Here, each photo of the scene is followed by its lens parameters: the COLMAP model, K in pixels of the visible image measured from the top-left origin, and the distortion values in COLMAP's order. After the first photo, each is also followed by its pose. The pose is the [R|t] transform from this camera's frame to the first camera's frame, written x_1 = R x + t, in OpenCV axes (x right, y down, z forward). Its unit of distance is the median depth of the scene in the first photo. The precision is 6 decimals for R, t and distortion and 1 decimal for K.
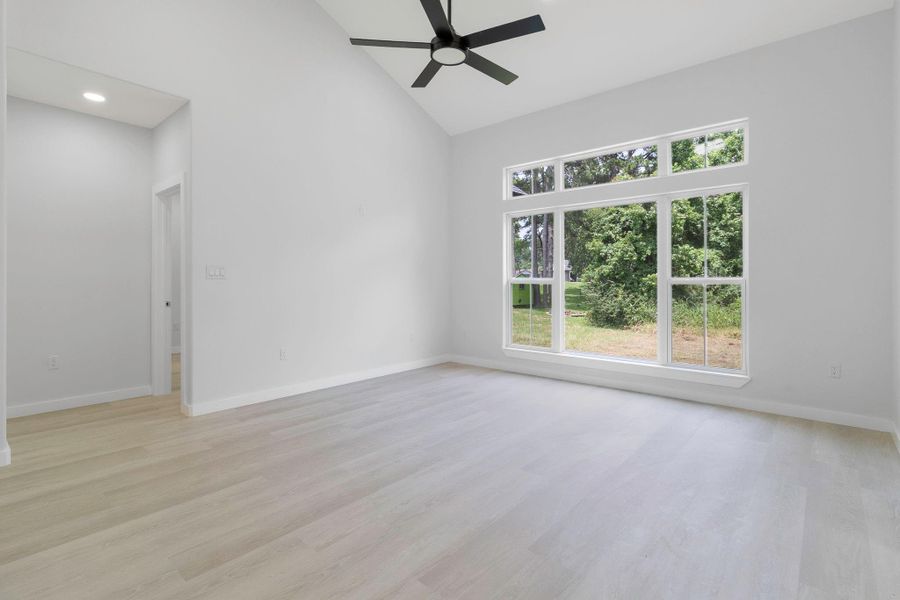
lens RADIAL K [[440.5, 0, 455.0], [0, 440.5, 295.4], [0, 0, 1]] dist [-0.004695, -0.000032]
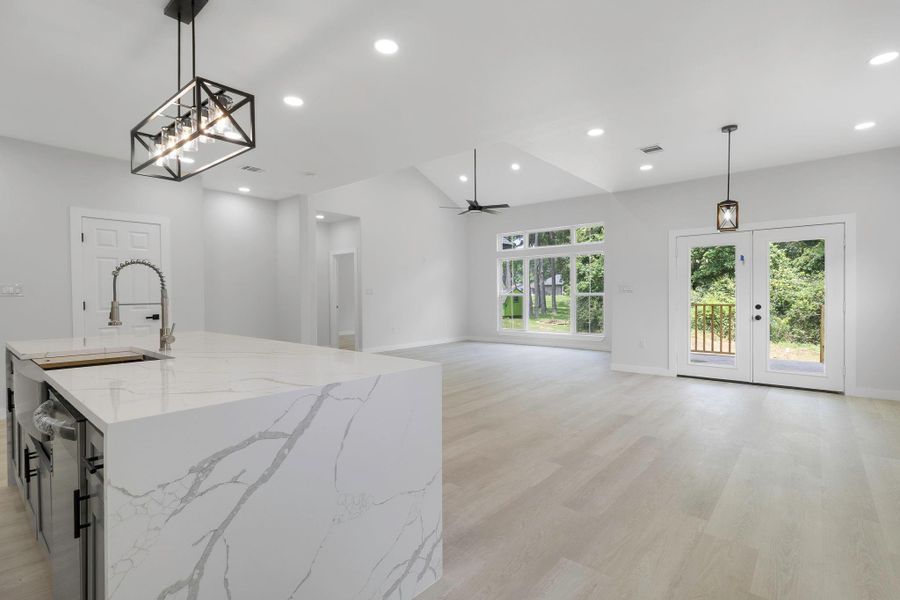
lens RADIAL K [[440.5, 0, 451.6], [0, 440.5, 301.3], [0, 0, 1]] dist [-0.004695, -0.000032]
pose [[0.999979, -0.005757, -0.003005, -0.080735], [0.005699, 0.999806, -0.018834, 0.028949], [0.003113, 0.018817, 0.999818, -0.884710]]
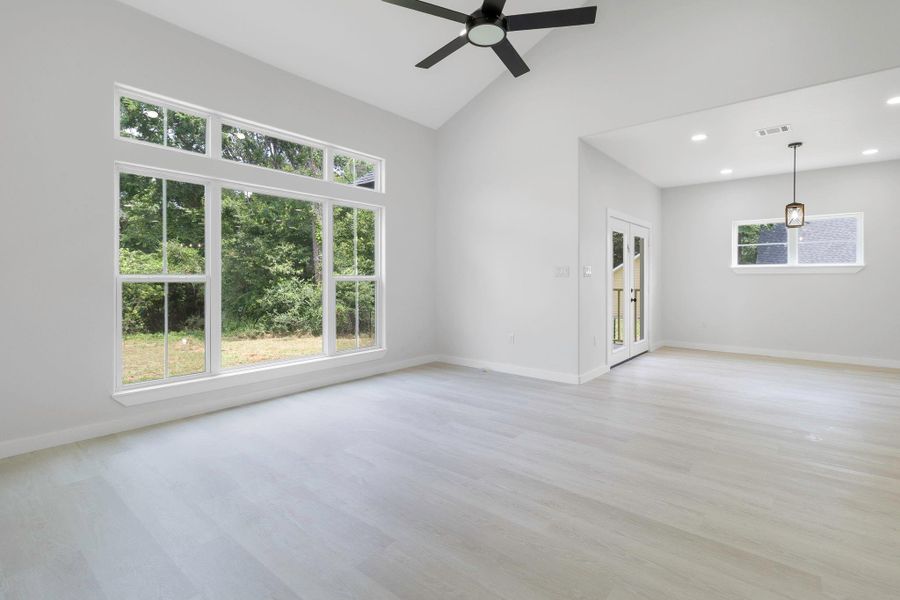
lens RADIAL K [[440.5, 0, 454.9], [0, 440.5, 292.0], [0, 0, 1]] dist [-0.004695, -0.000032]
pose [[-0.044103, -0.025227, 0.998708, -0.487791], [0.031868, 0.999137, 0.026645, -0.015085], [-0.998519, 0.033002, -0.043261, 0.580934]]
